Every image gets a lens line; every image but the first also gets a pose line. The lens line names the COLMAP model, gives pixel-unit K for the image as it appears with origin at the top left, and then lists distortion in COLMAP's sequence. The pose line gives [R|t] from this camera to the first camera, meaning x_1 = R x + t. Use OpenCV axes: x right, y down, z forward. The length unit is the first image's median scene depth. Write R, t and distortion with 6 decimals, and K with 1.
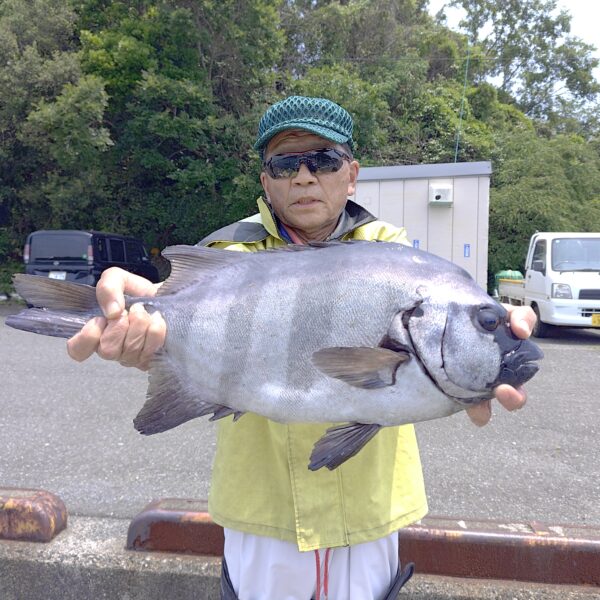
lens RADIAL K [[546.6, 0, 319.4], [0, 546.6, 299.3], [0, 0, 1]] dist [0.000893, 0.000000]
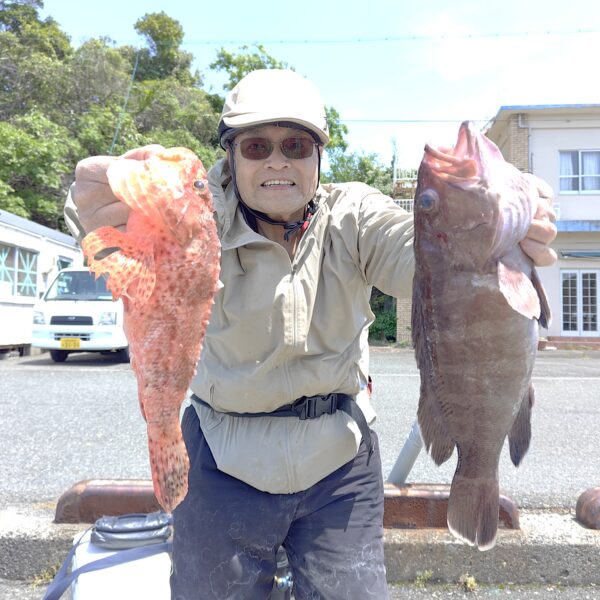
lens RADIAL K [[546.6, 0, 304.8], [0, 546.6, 298.1], [0, 0, 1]] dist [0.000893, 0.000000]
pose [[0.994618, 0.010704, 0.103059, 0.375853], [-0.001909, 0.996374, -0.085066, 0.016524], [-0.103596, 0.084411, 0.991031, -0.065143]]
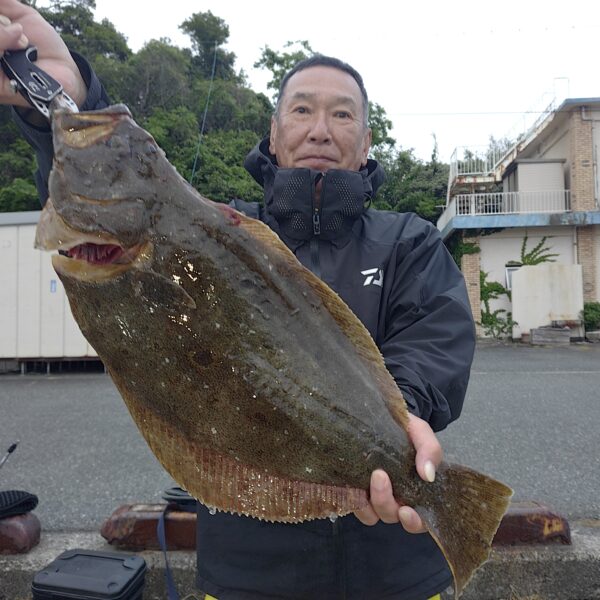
lens RADIAL K [[546.6, 0, 306.1], [0, 546.6, 298.5], [0, 0, 1]] dist [0.000893, 0.000000]
pose [[0.992944, -0.017521, 0.117280, 0.242952], [0.026686, 0.996671, -0.077041, 0.010230], [-0.115540, 0.079627, 0.990106, -0.047900]]
